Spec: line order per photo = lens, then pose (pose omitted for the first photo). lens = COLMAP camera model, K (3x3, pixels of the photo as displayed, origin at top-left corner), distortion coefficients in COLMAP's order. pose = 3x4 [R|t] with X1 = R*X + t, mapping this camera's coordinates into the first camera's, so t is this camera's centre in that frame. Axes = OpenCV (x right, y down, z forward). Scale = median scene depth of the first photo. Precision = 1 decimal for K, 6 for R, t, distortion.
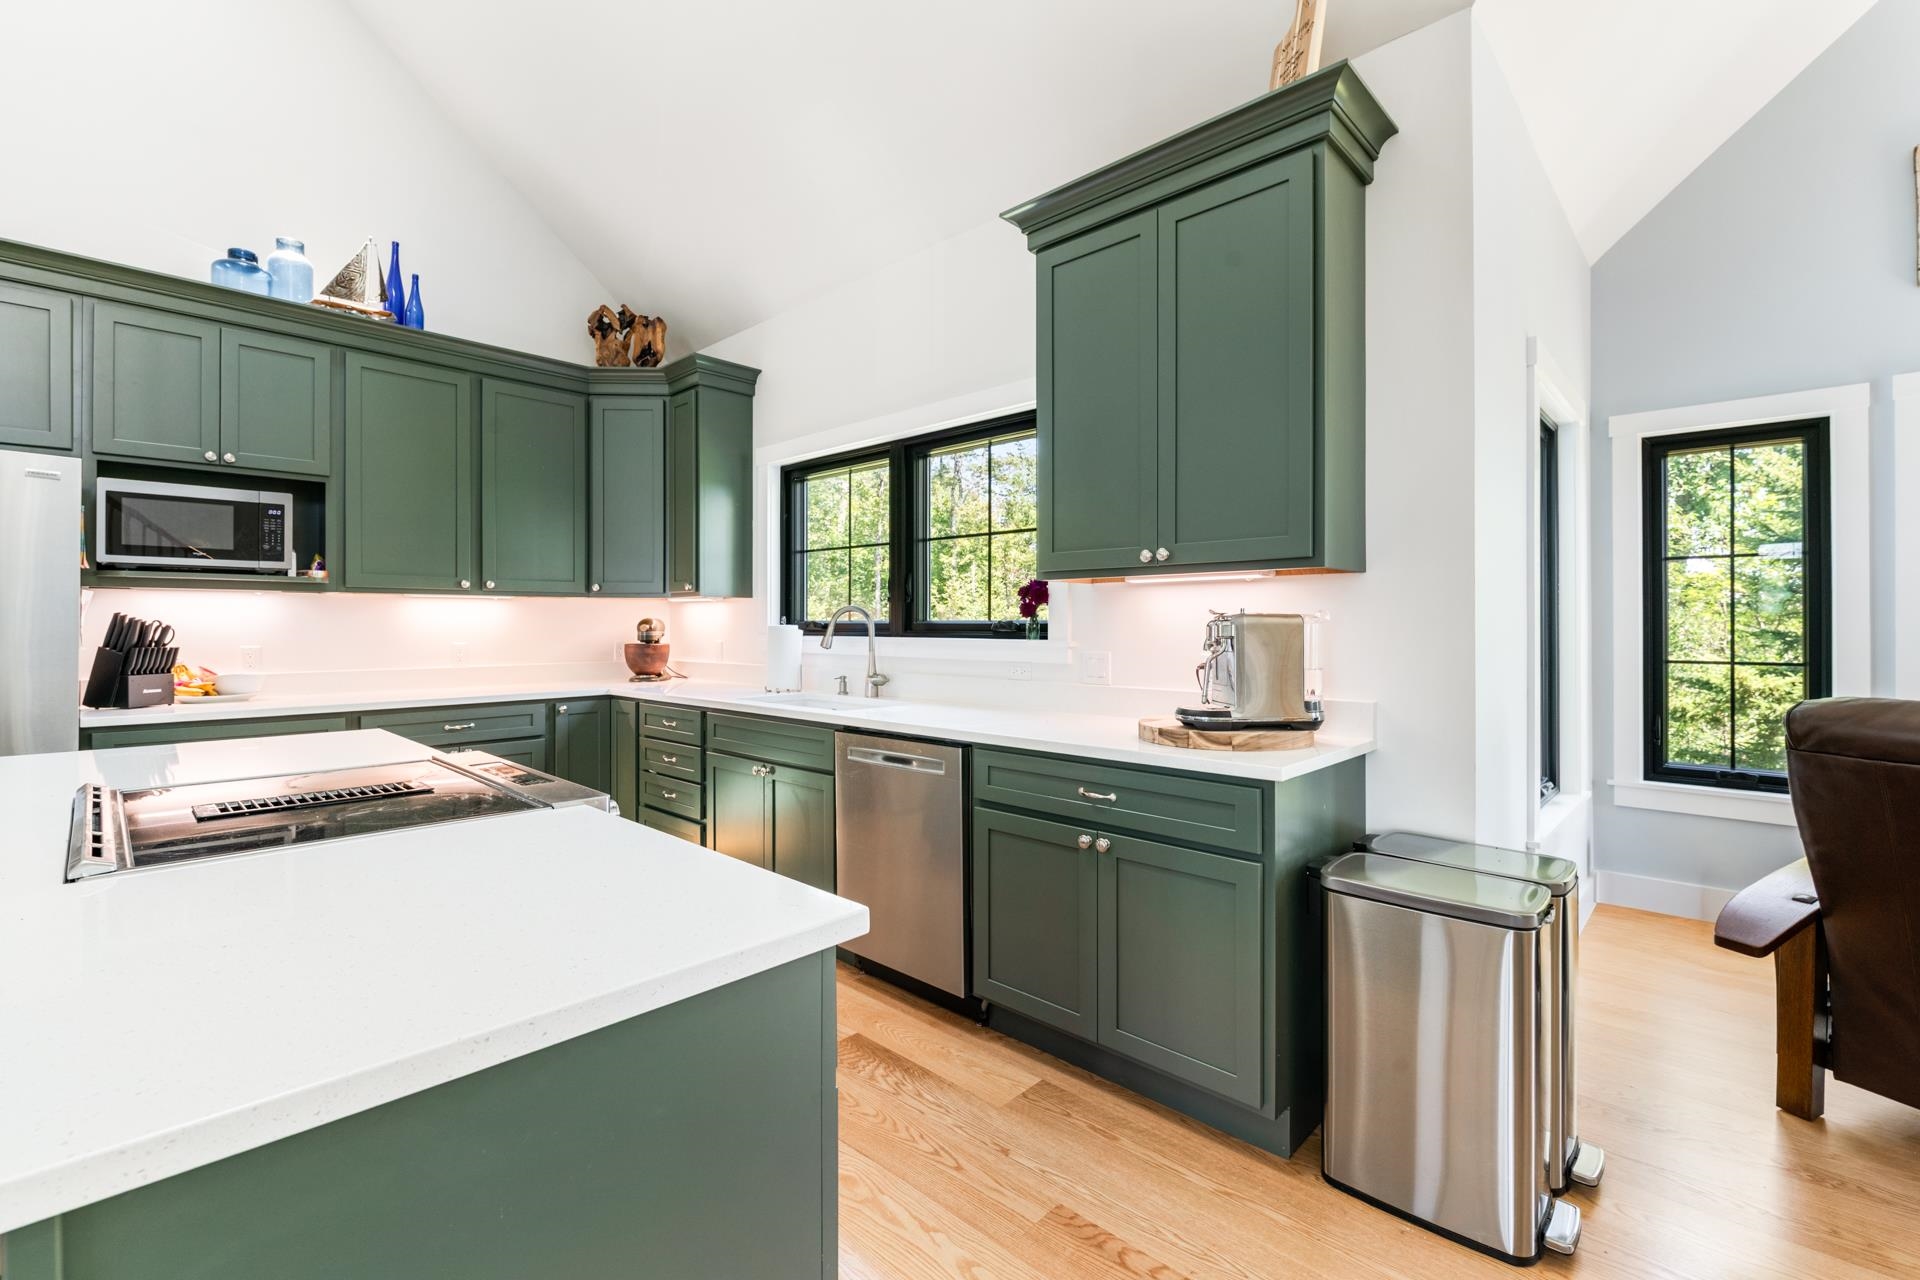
lens RADIAL K [[832.3, 0, 964.3], [0, 832.3, 623.6], [0, 0, 1]] dist [-0.003037, -0.000788]
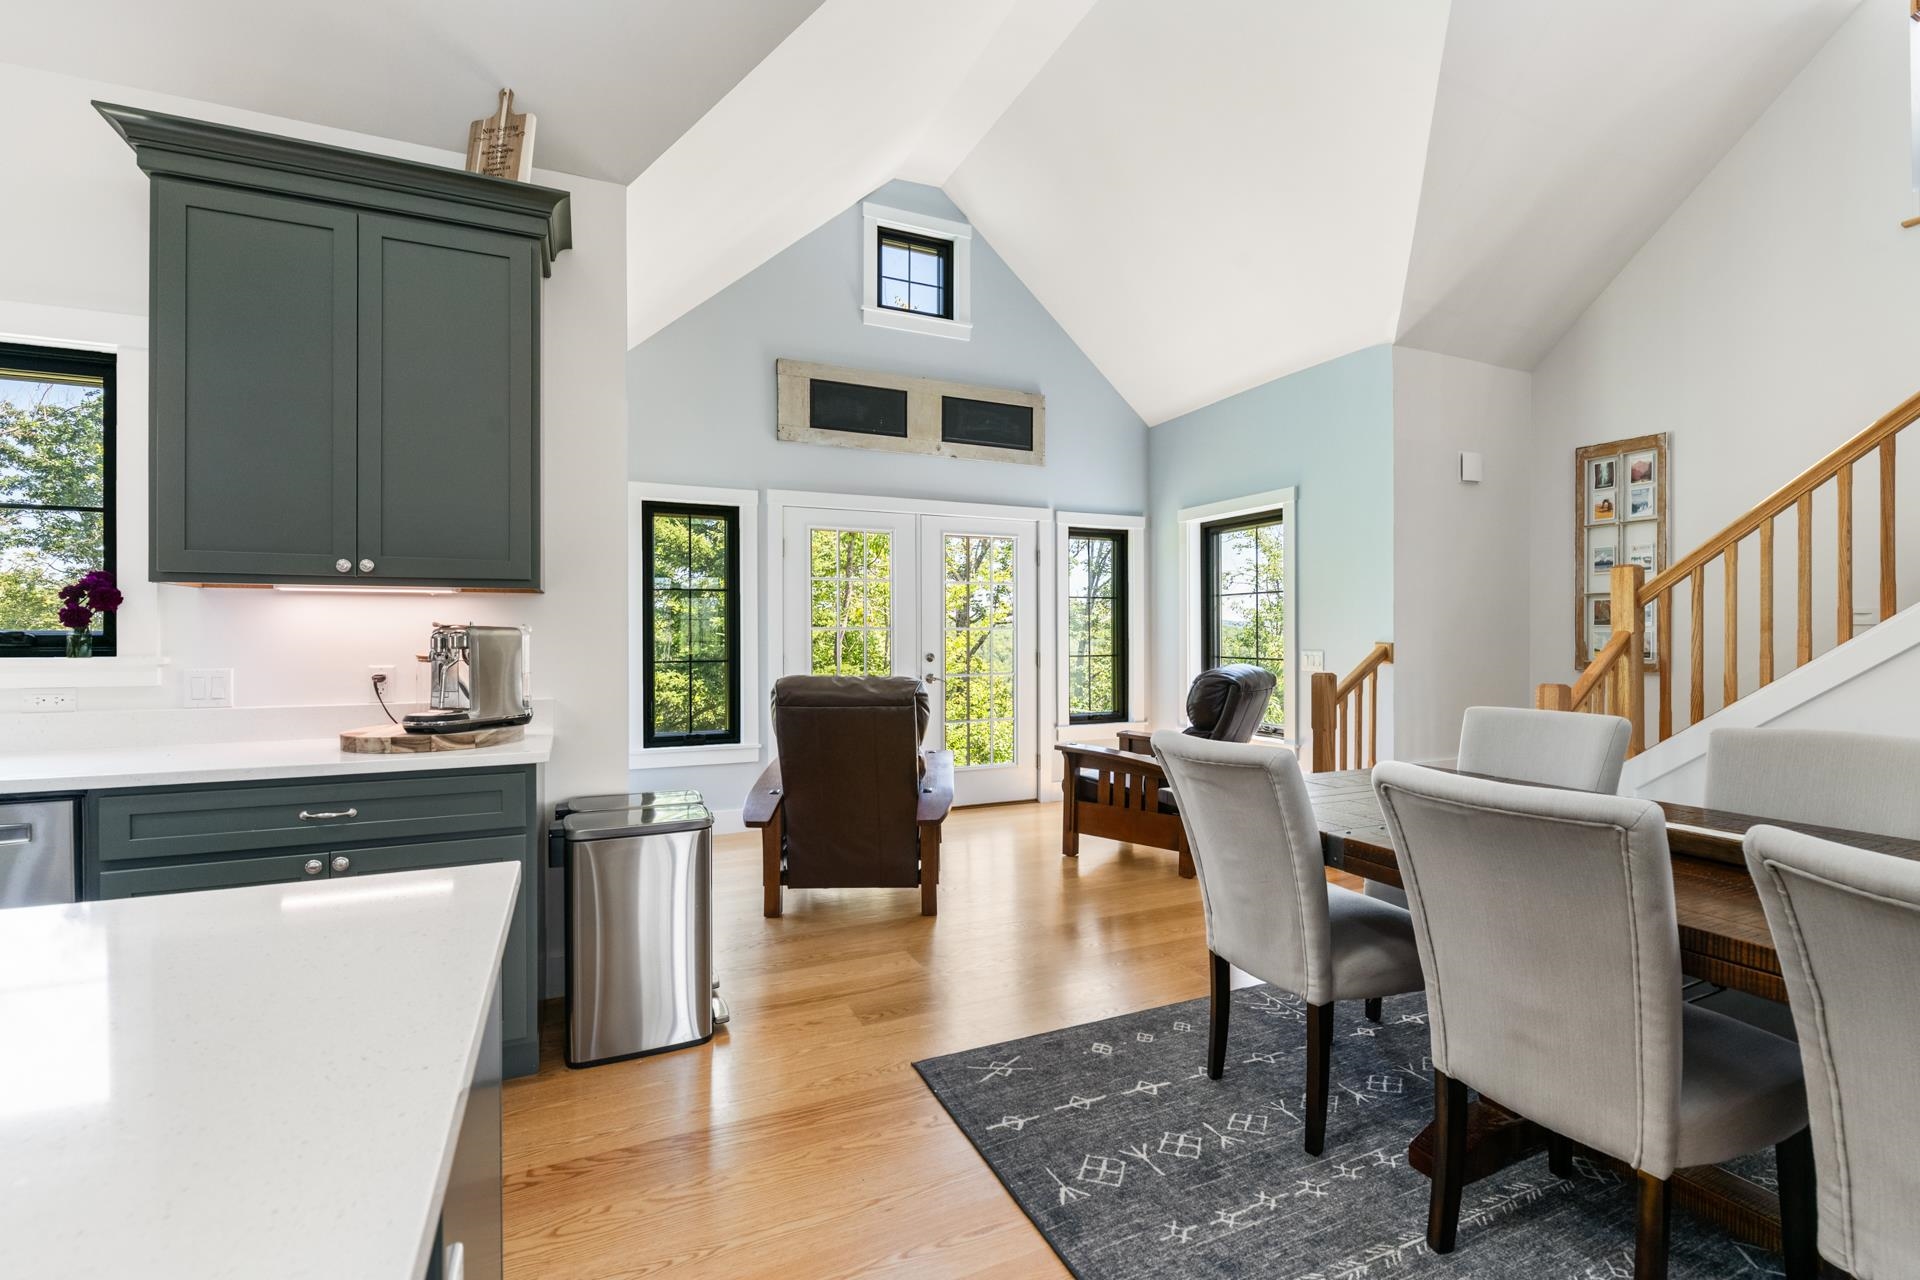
lens RADIAL K [[844.4, 0, 963.7], [0, 844.4, 635.7], [0, 0, 1]] dist [0.000344, -0.000438]
pose [[0.380892, -0.001087, 0.924619, -0.361864], [0.000505, 0.999999, 0.000968, -0.000174], [-0.924619, 0.000099, 0.380893, -0.037050]]
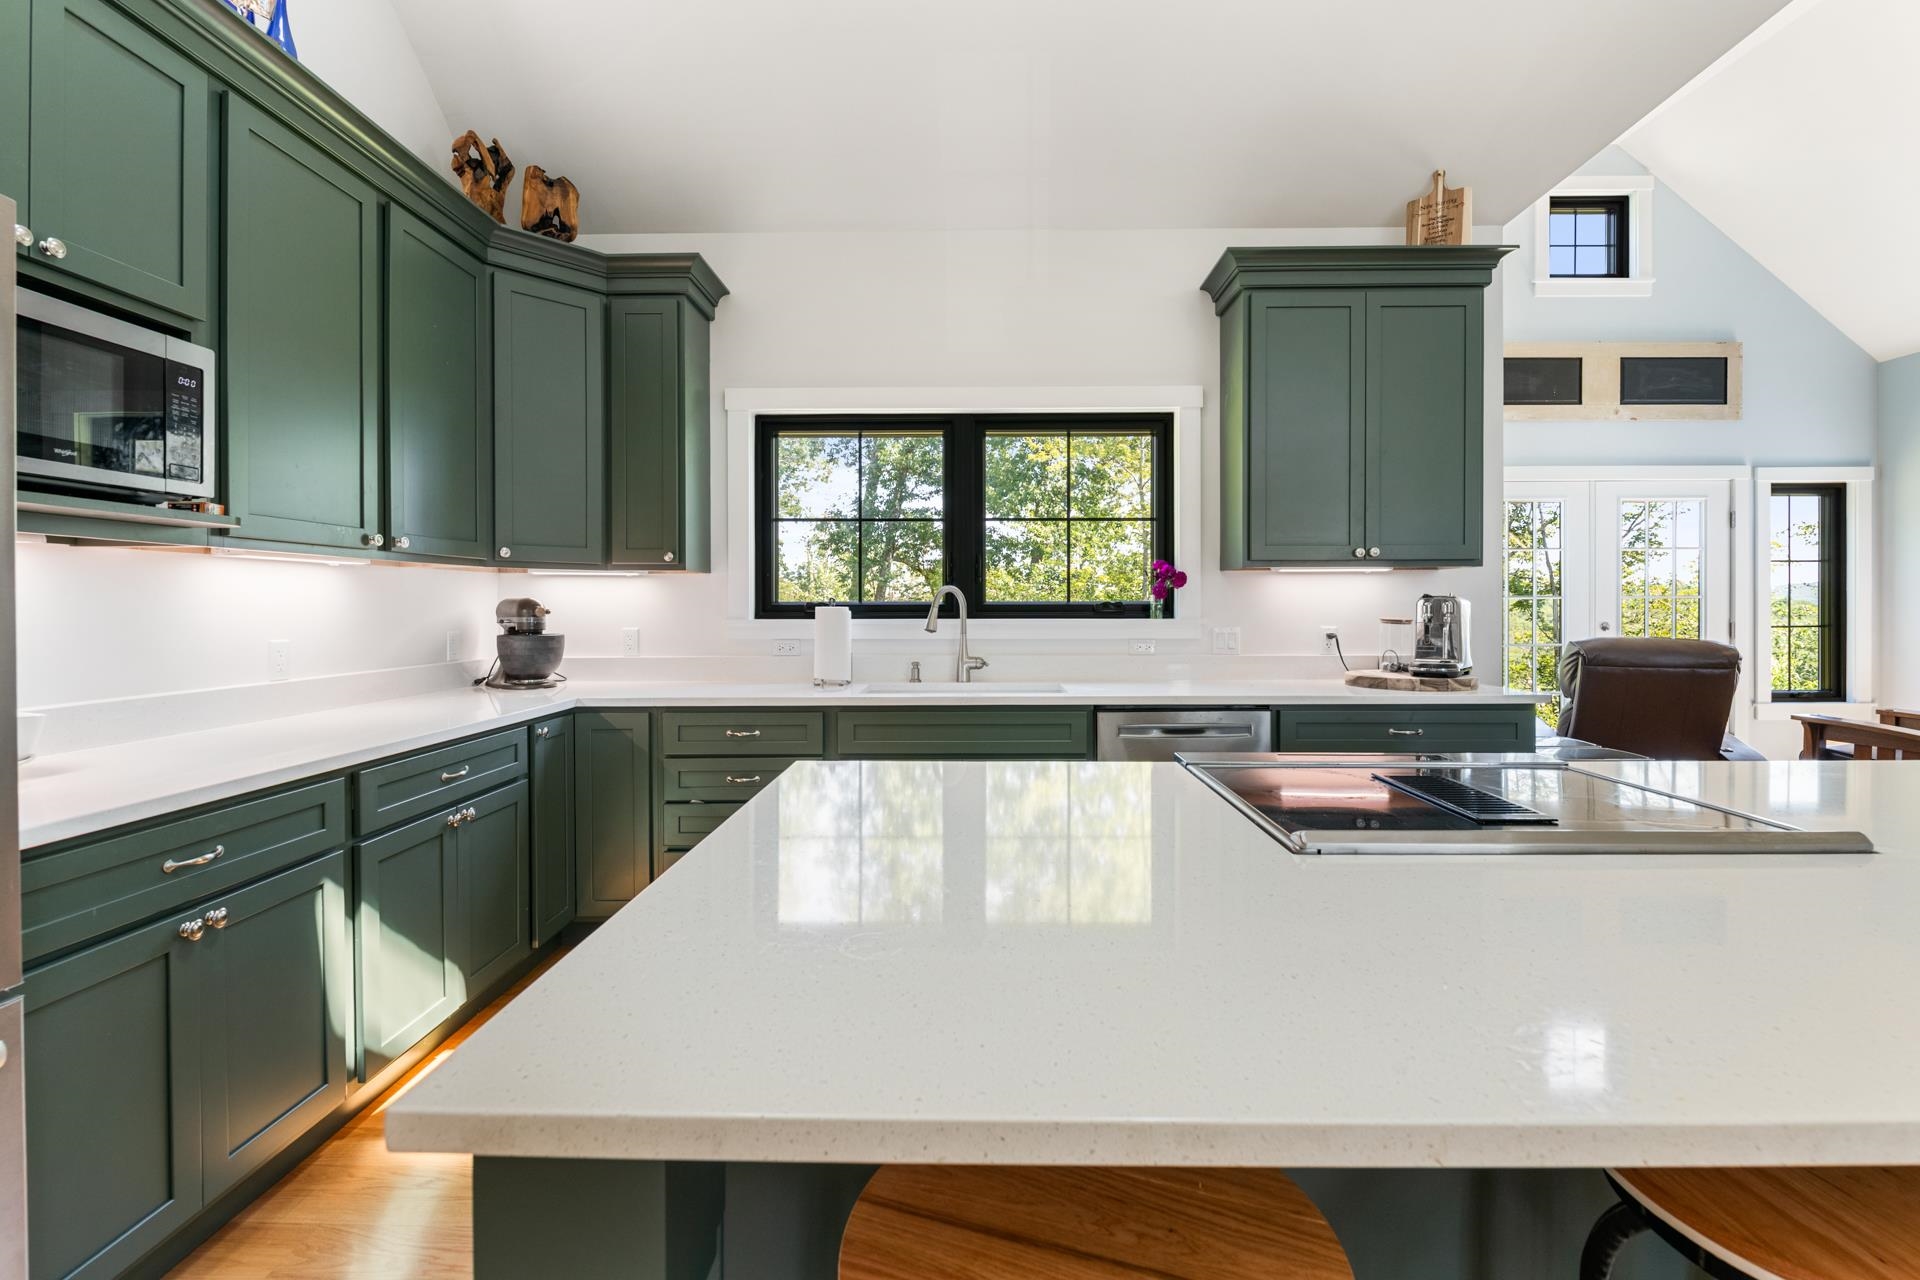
lens RADIAL K [[852.1, 0, 964.4], [0, 852.1, 610.5], [0, 0, 1]] dist [-0.002031, -0.001409]
pose [[0.736631, -0.005511, 0.676272, -1.008047], [0.002397, 0.999982, 0.005538, 0.001669], [-0.676290, -0.002459, 0.736631, 0.372427]]
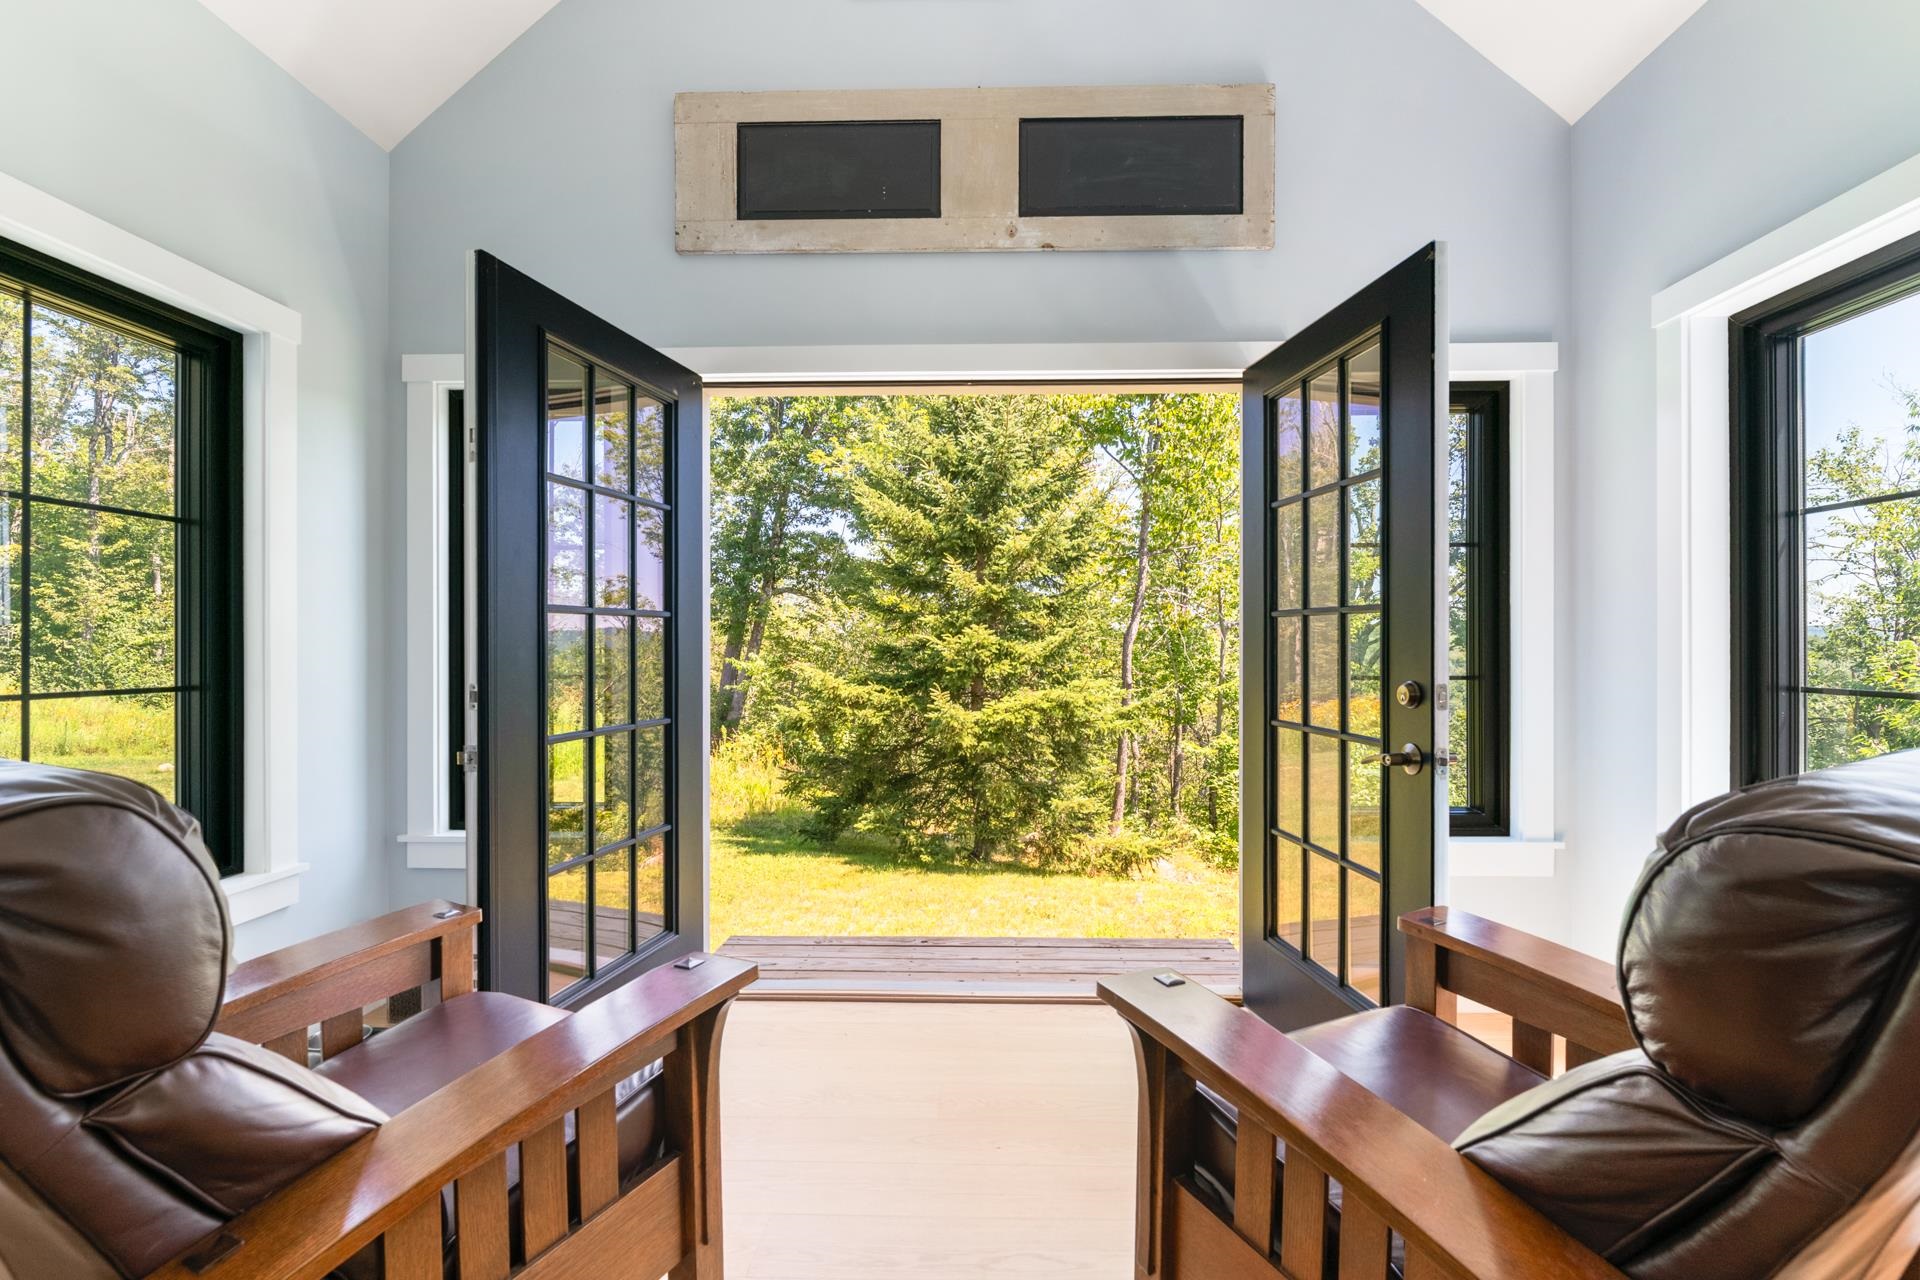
lens RADIAL K [[853.3, 0, 970.2], [0, 853.3, 647.7], [0, 0, 1]] dist [0.000840, -0.000252]
pose [[0.751016, -0.003210, 0.660276, 0.867744], [-0.000993, 0.999982, 0.005992, 0.015674], [-0.660283, -0.005156, 0.750999, 0.101659]]
